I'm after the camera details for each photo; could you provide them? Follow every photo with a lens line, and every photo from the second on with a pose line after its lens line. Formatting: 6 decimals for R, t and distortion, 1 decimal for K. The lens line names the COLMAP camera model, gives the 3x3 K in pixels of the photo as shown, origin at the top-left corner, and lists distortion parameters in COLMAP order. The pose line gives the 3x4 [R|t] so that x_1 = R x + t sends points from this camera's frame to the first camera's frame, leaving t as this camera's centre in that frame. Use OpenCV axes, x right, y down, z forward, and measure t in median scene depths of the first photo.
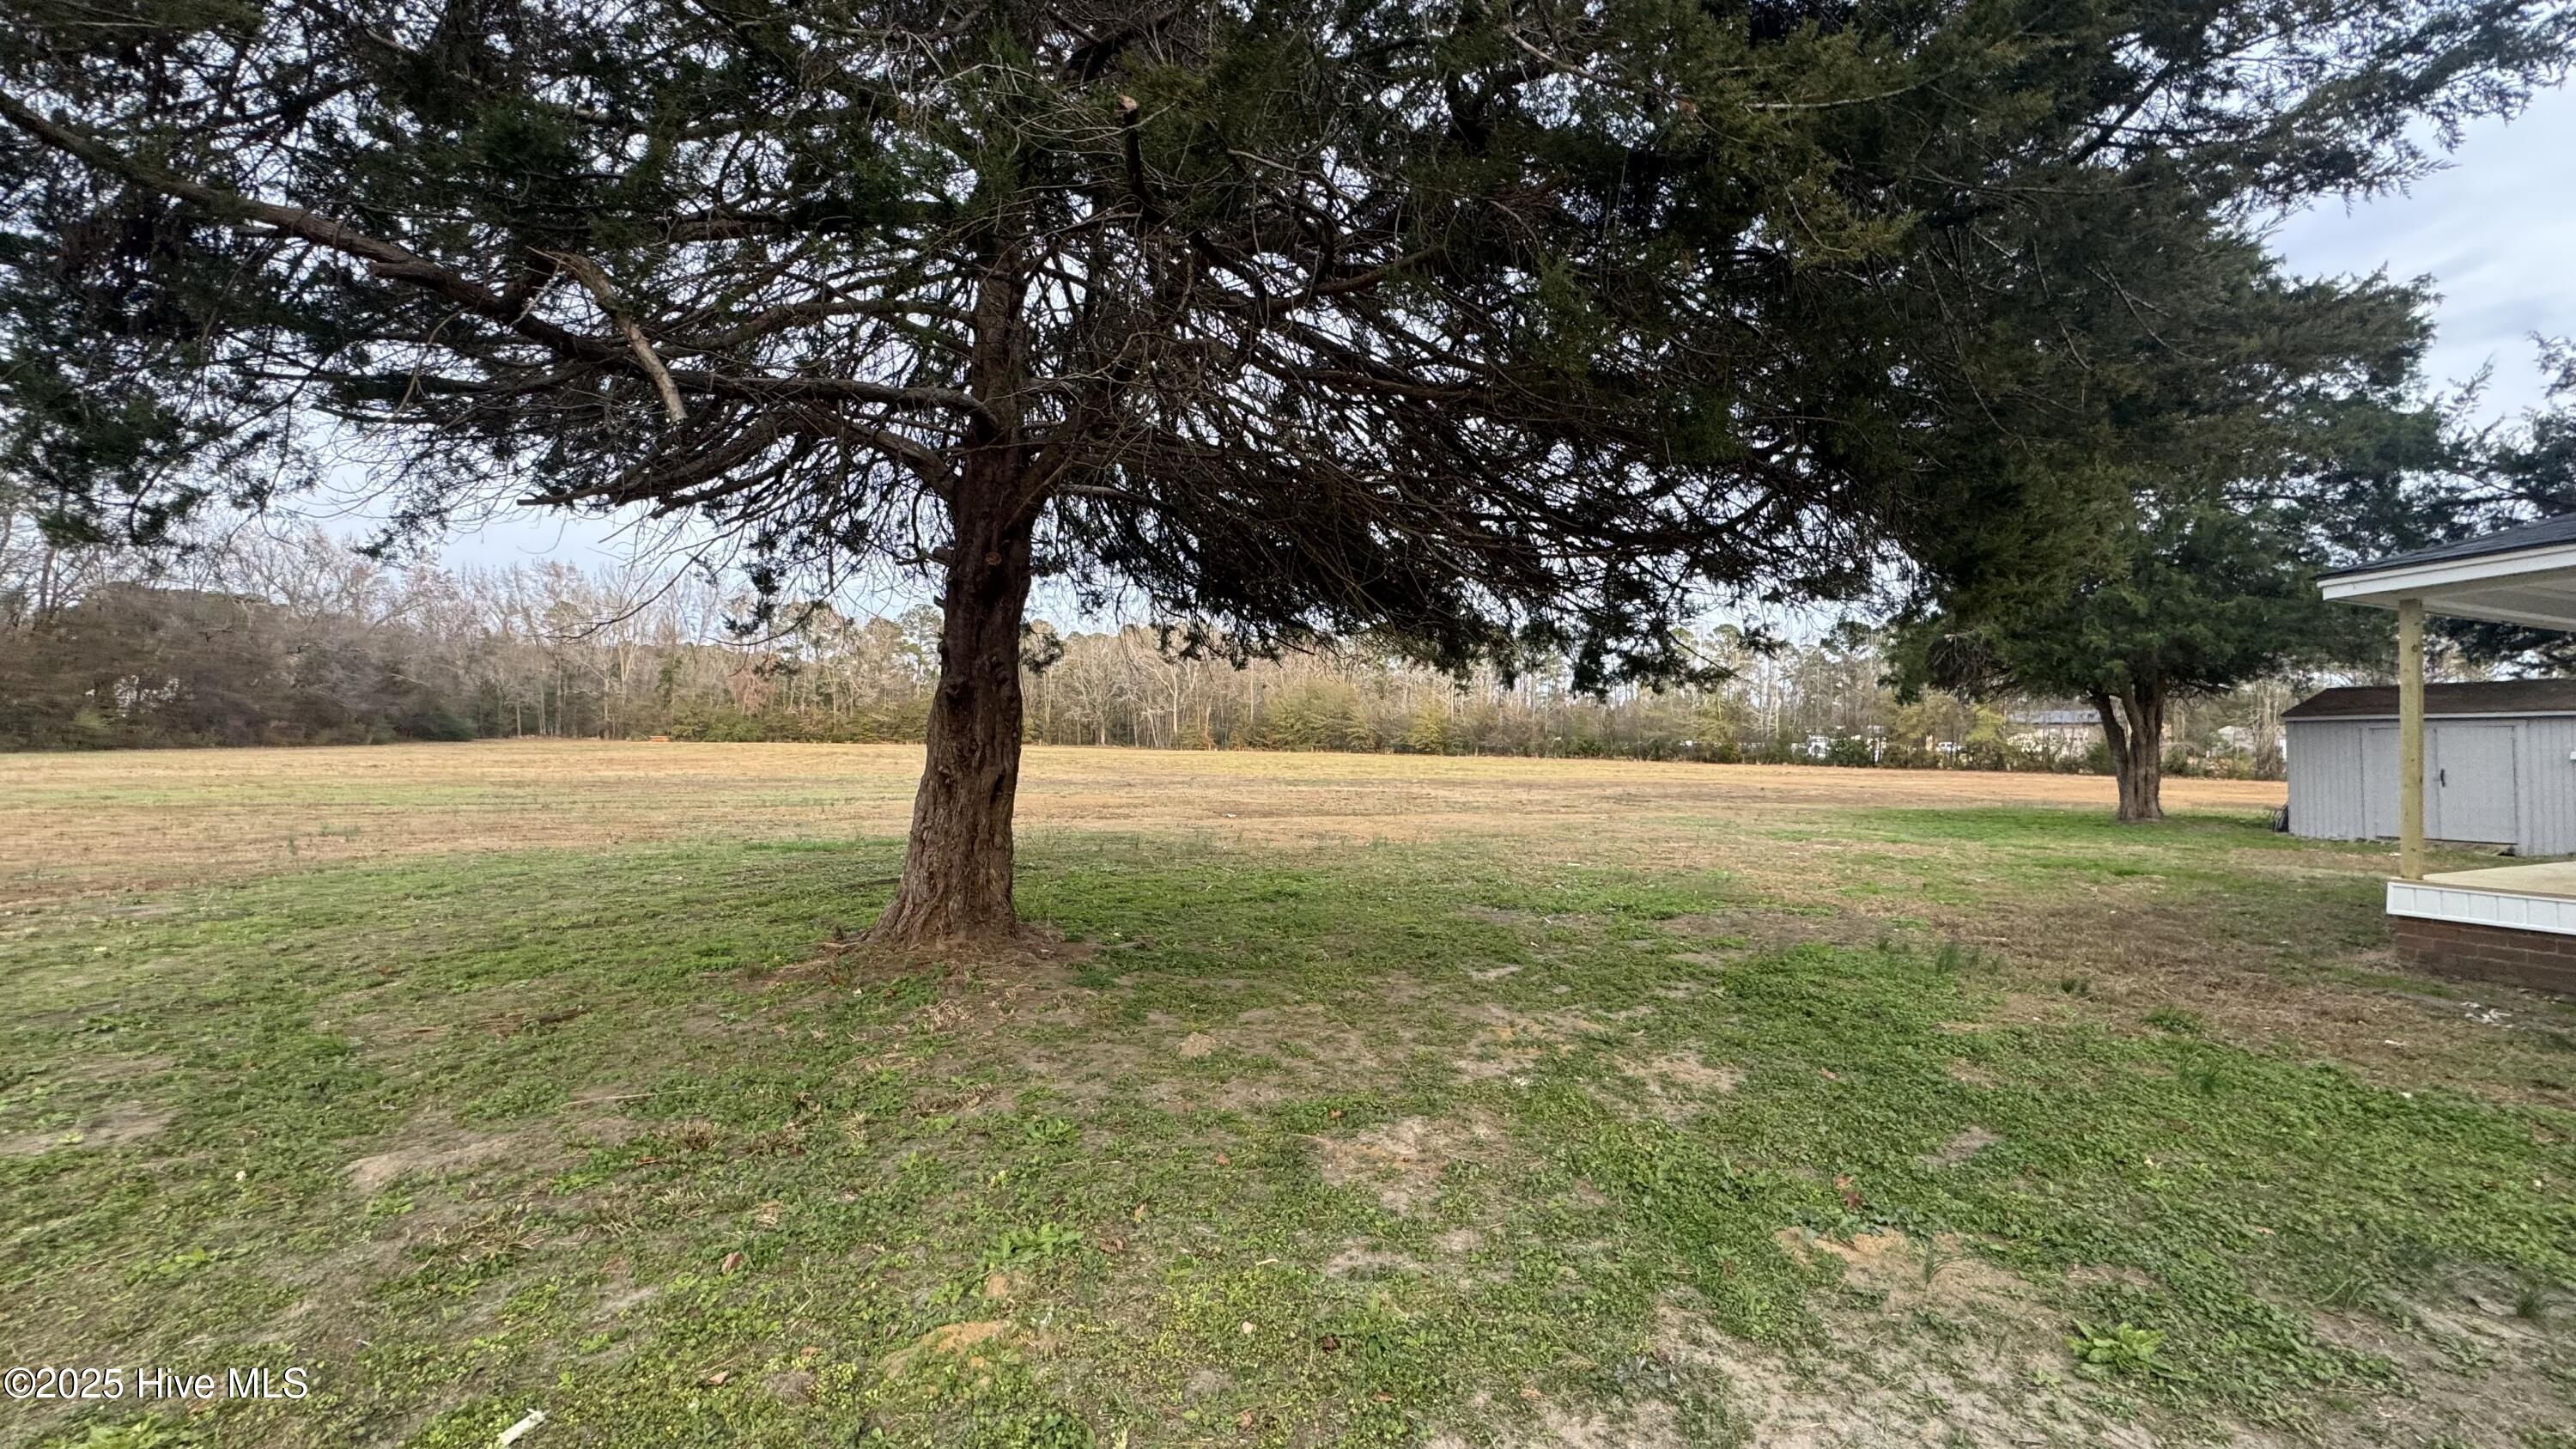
lens RADIAL K [[1027.1, 0, 1292.2], [0, 1027.1, 721.5], [0, 0, 1]] dist [-0.000790, 0.000094]
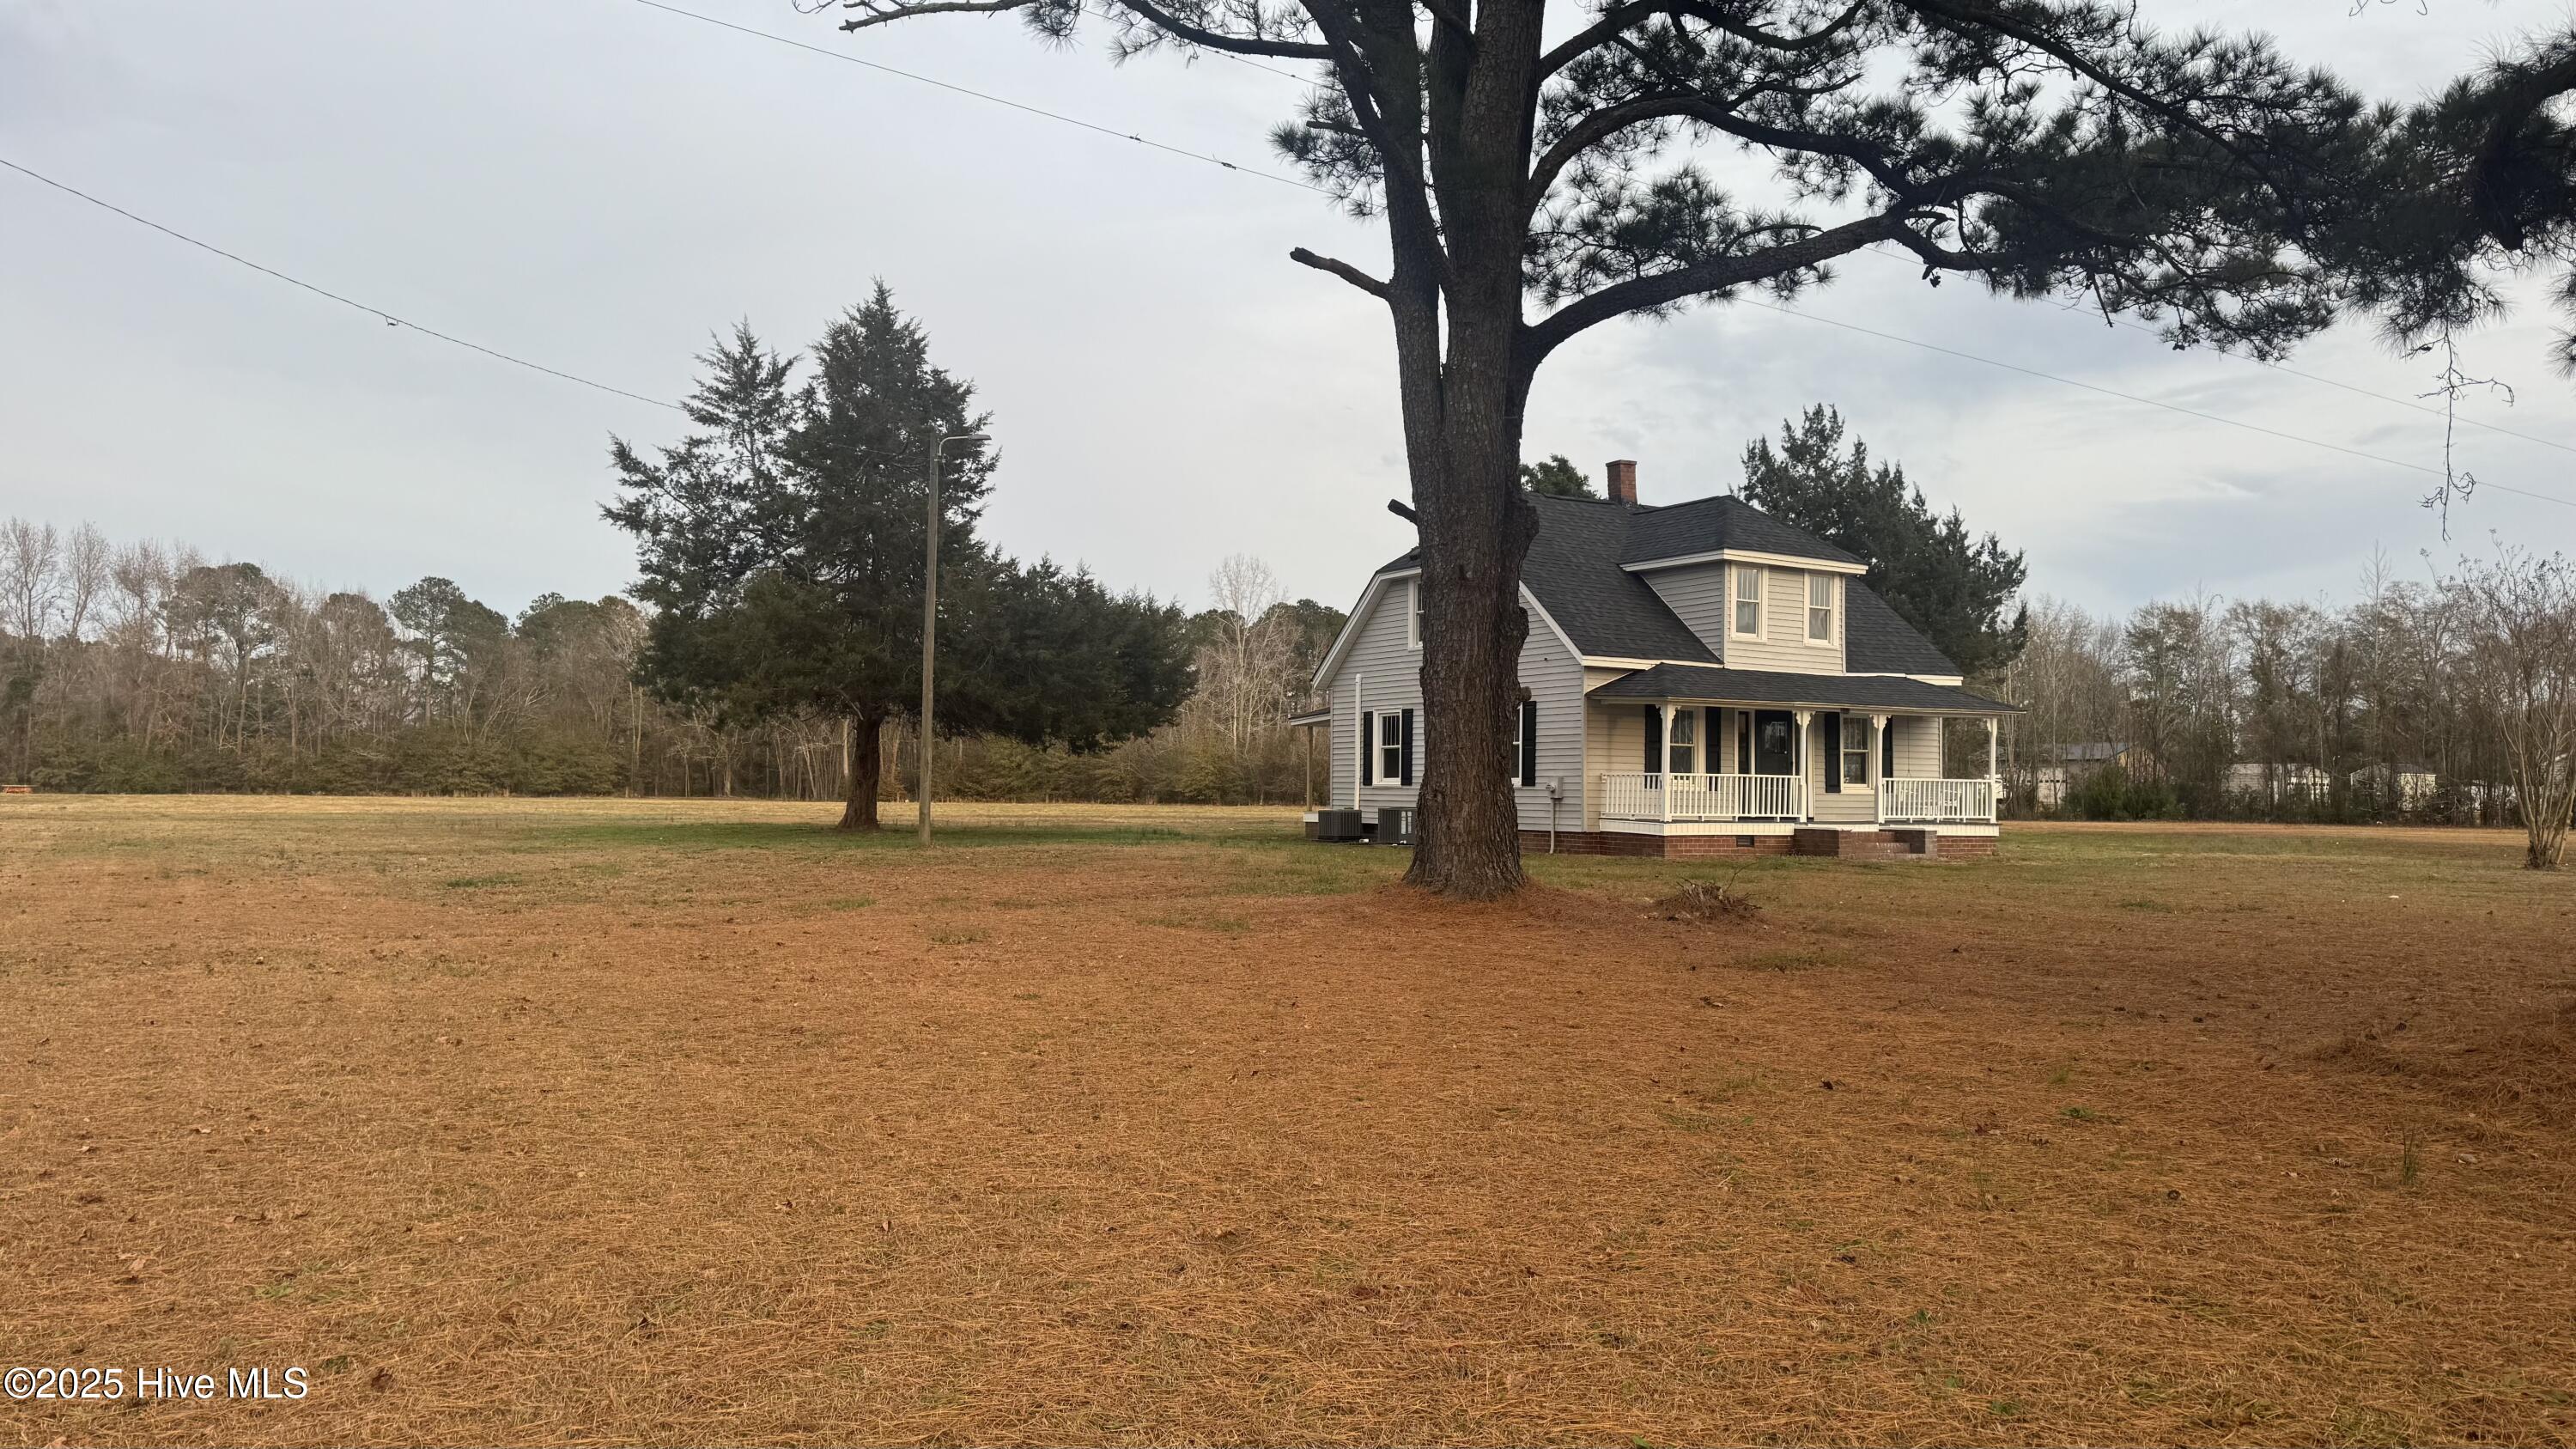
lens RADIAL K [[1832.0, 0, 1333.1], [0, 1832.0, 740.6], [0, 0, 1]] dist [-0.002513, -0.005830]
pose [[0.987552, -0.000949, 0.157288, 0.017909], [0.002592, 0.999944, -0.010245, 0.000554], [-0.157269, 0.010526, 0.987500, -0.285542]]
